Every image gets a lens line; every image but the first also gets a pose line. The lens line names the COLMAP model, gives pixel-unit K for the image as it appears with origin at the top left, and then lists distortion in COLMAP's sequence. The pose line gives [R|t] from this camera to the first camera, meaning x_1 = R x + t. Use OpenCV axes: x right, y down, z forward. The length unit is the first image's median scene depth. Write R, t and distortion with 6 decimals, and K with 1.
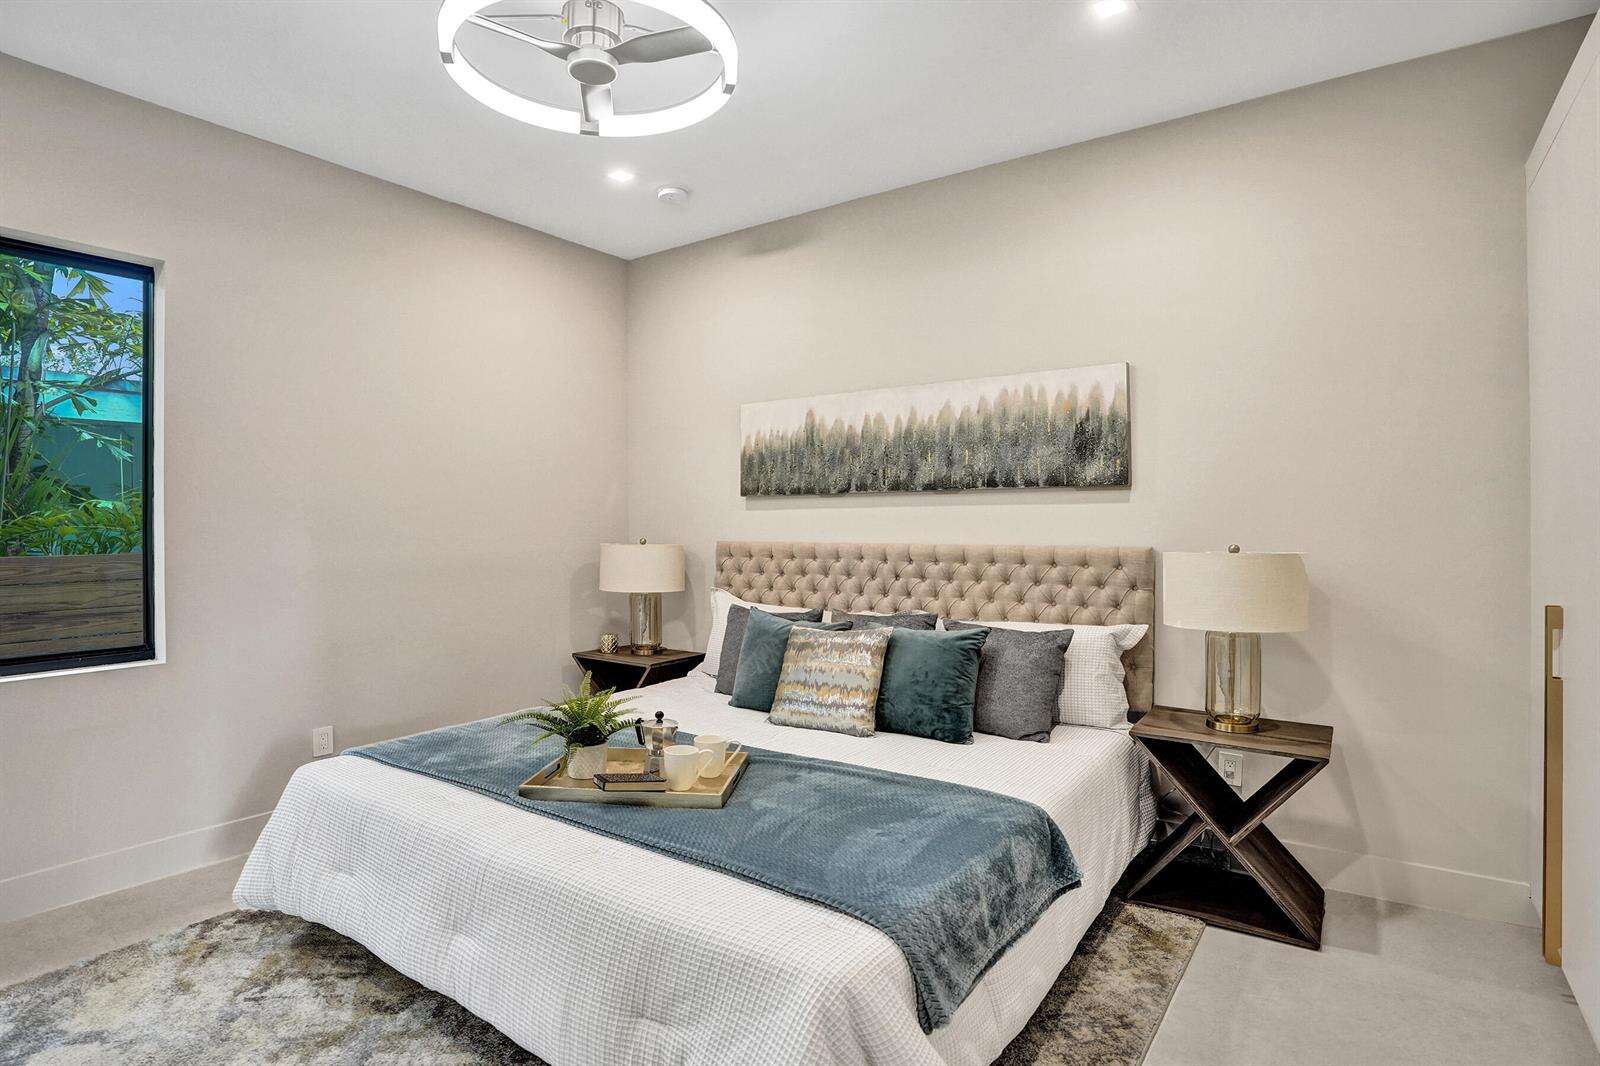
lens RADIAL K [[844.7, 0, 806.5], [0, 844.7, 524.5], [0, 0, 1]] dist [-0.075461, 0.031294]
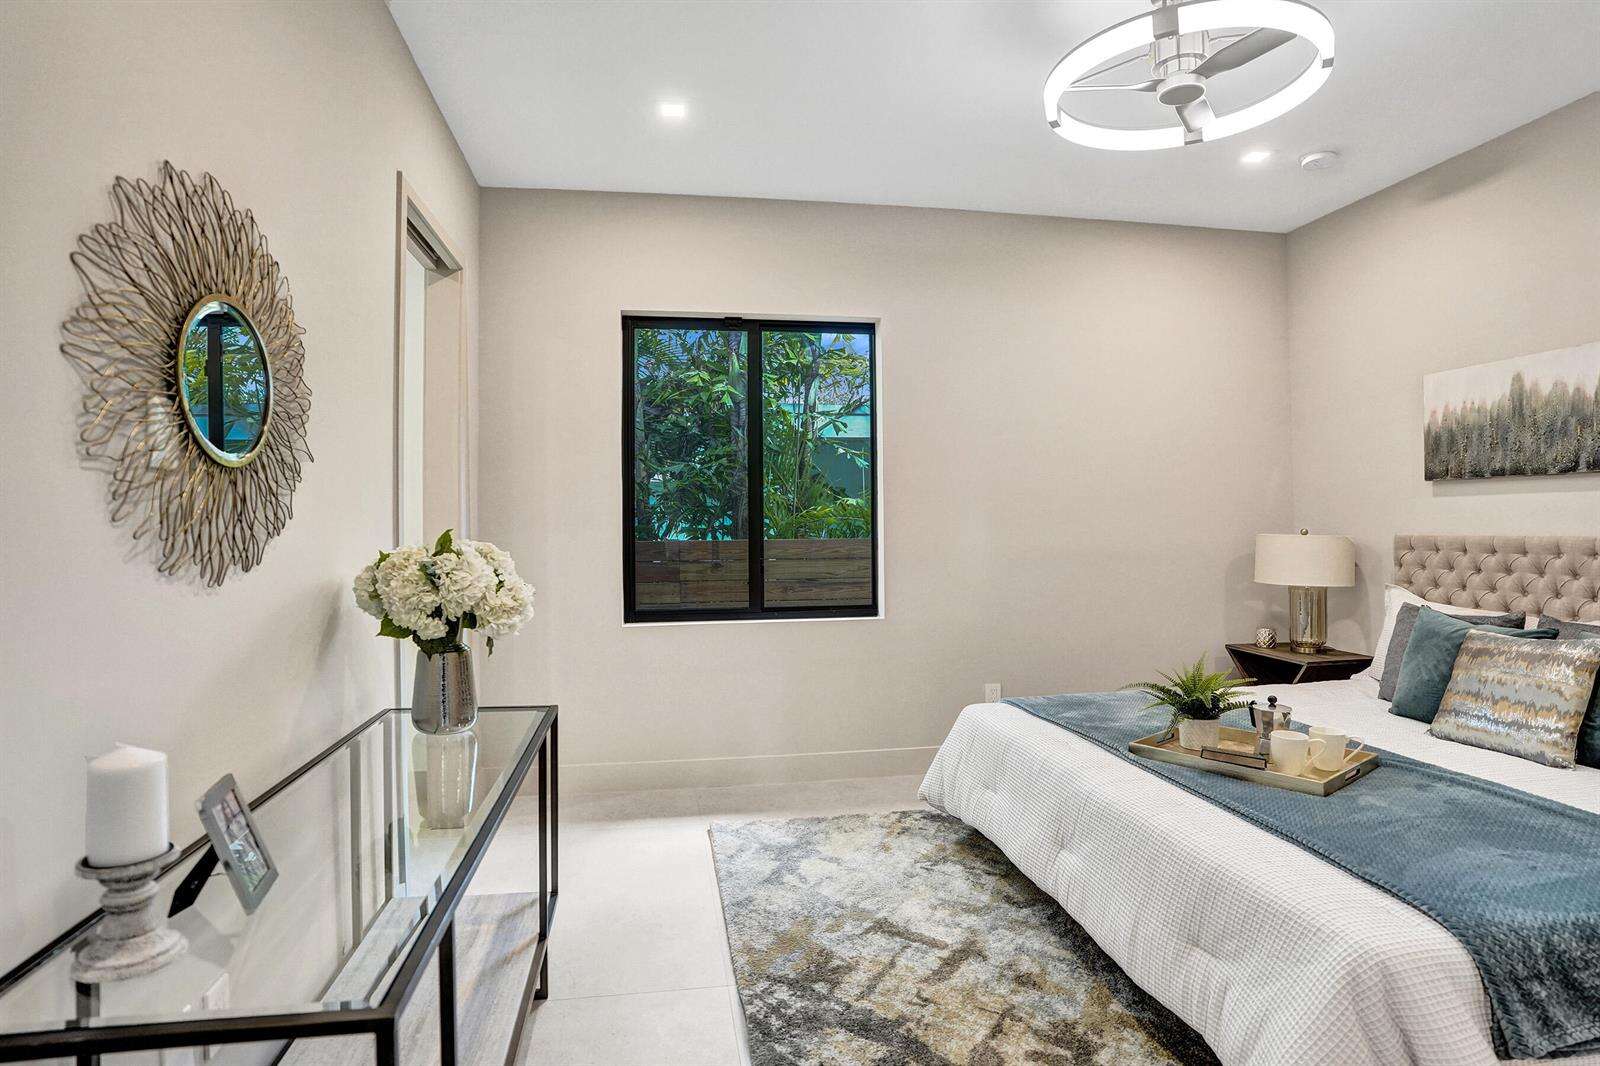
lens RADIAL K [[844.7, 0, 806.5], [0, 844.7, 524.5], [0, 0, 1]] dist [-0.075461, 0.031294]
pose [[0.714689, 0.003494, -0.699434, 0.104948], [0.002857, 0.999965, 0.007914, 0.006204], [0.699437, -0.007654, 0.714654, -0.088480]]
